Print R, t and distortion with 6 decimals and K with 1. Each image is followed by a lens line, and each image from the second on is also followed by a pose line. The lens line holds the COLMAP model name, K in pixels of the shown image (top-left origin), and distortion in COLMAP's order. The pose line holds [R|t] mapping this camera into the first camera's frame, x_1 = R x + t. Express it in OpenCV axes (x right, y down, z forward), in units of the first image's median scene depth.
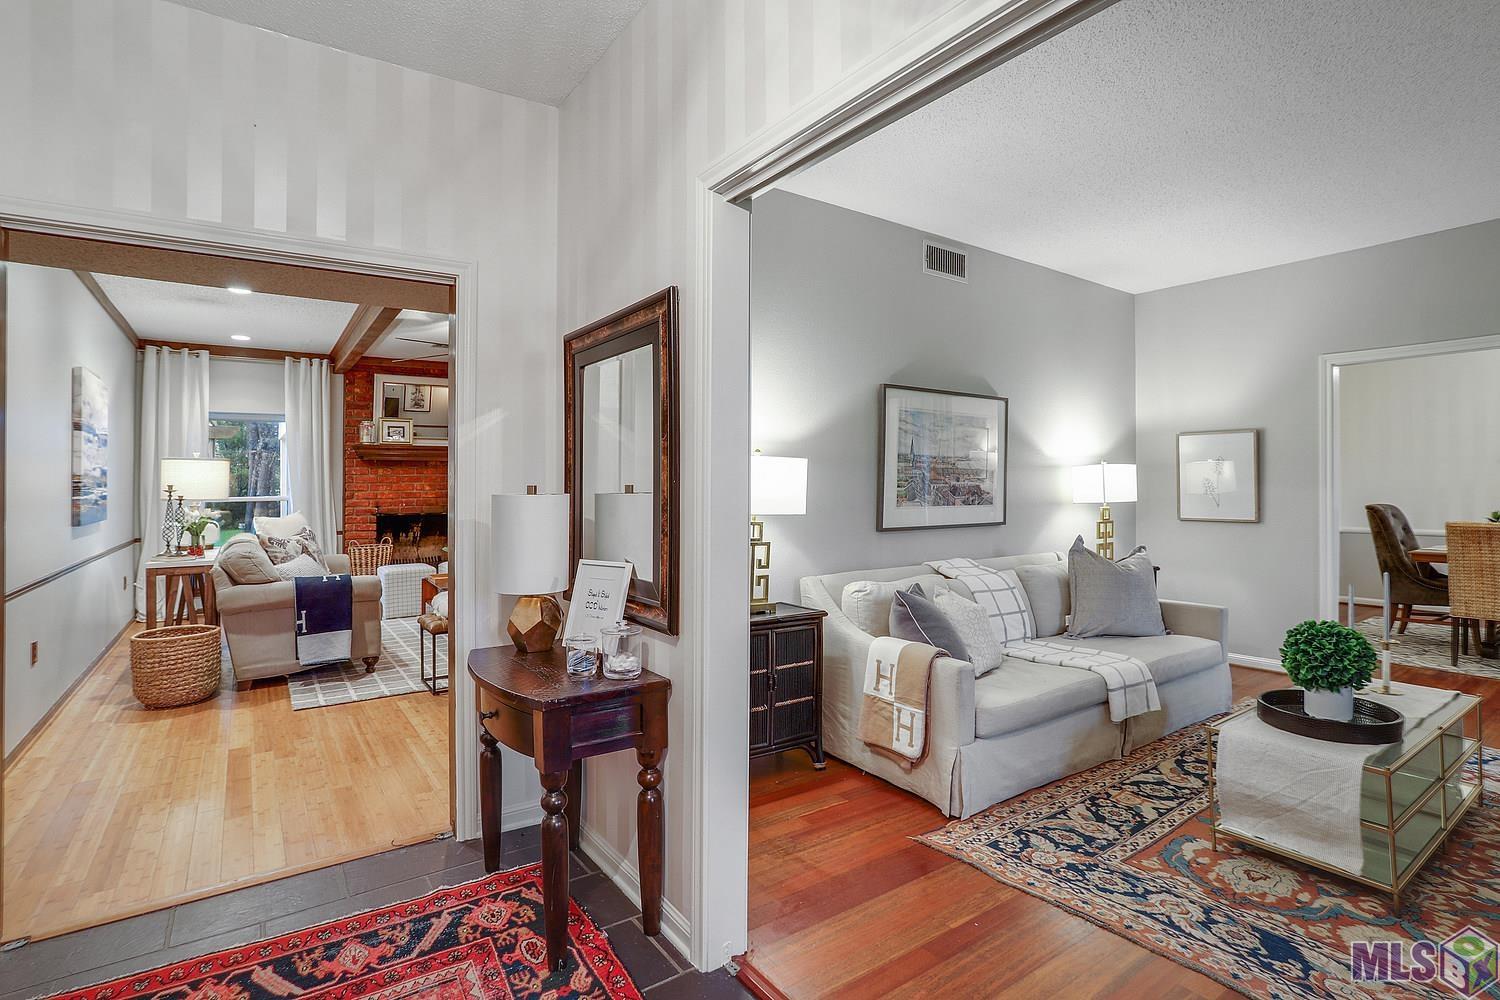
lens RADIAL K [[741.5, 0, 758.7], [0, 741.5, 491.5], [0, 0, 1]] dist [-0.013945, 0.000413]
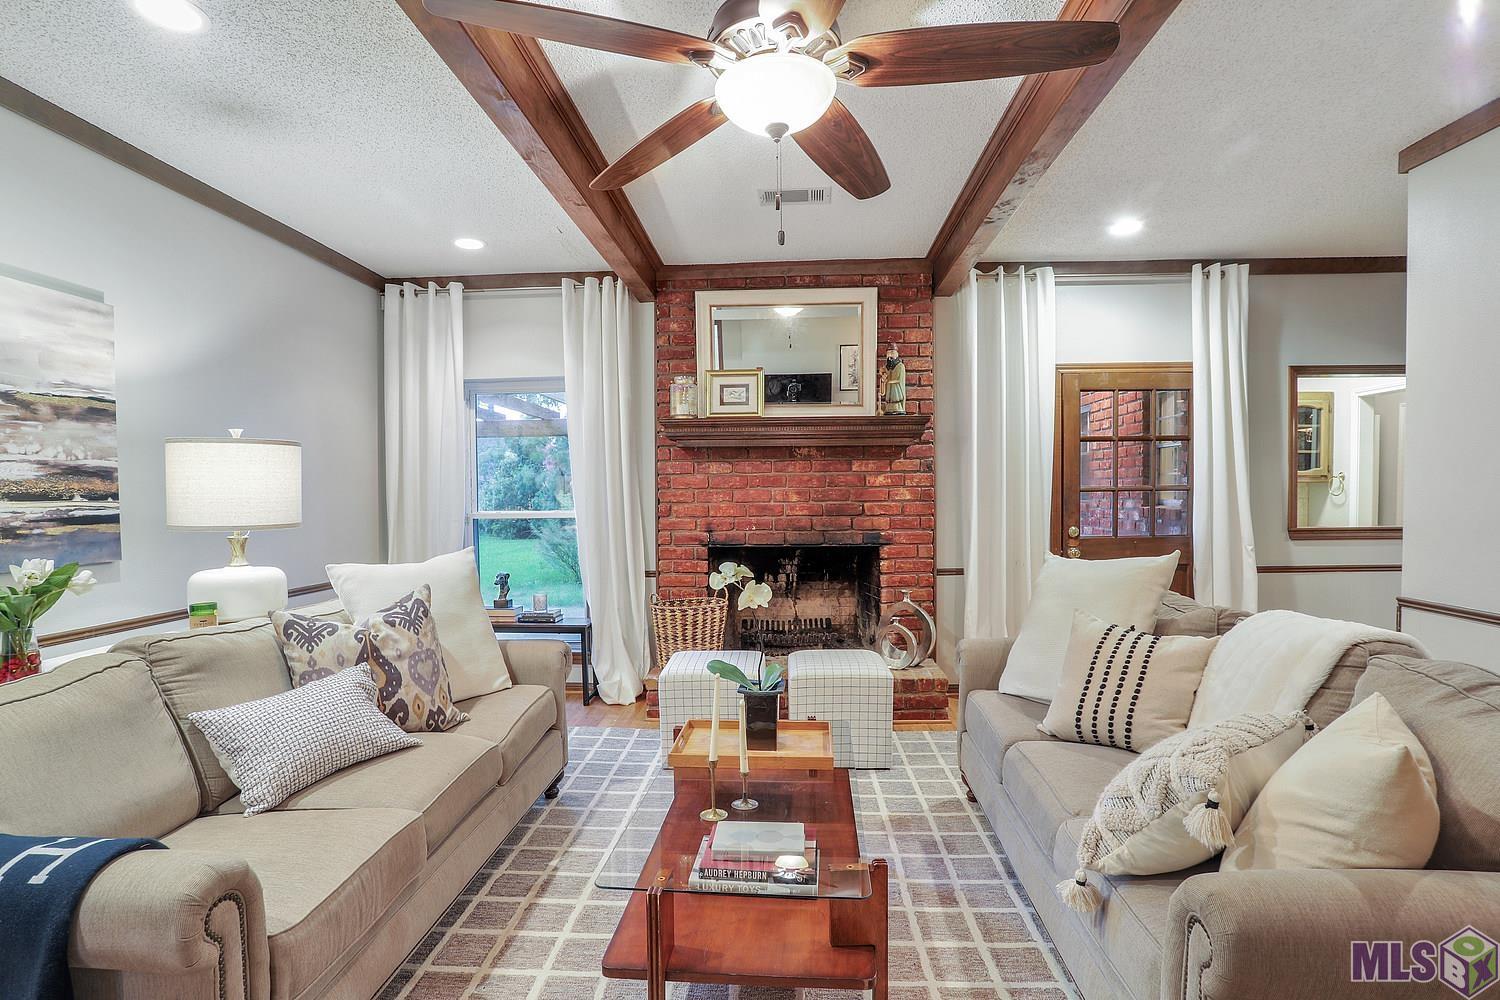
lens RADIAL K [[741.5, 0, 743.7], [0, 741.5, 496.9], [0, 0, 1]] dist [-0.013945, 0.000413]
pose [[0.771820, -0.003652, -0.635830, -0.139792], [0.003936, 0.999992, -0.000966, -0.004741], [0.635829, -0.001757, 0.771828, 0.593765]]
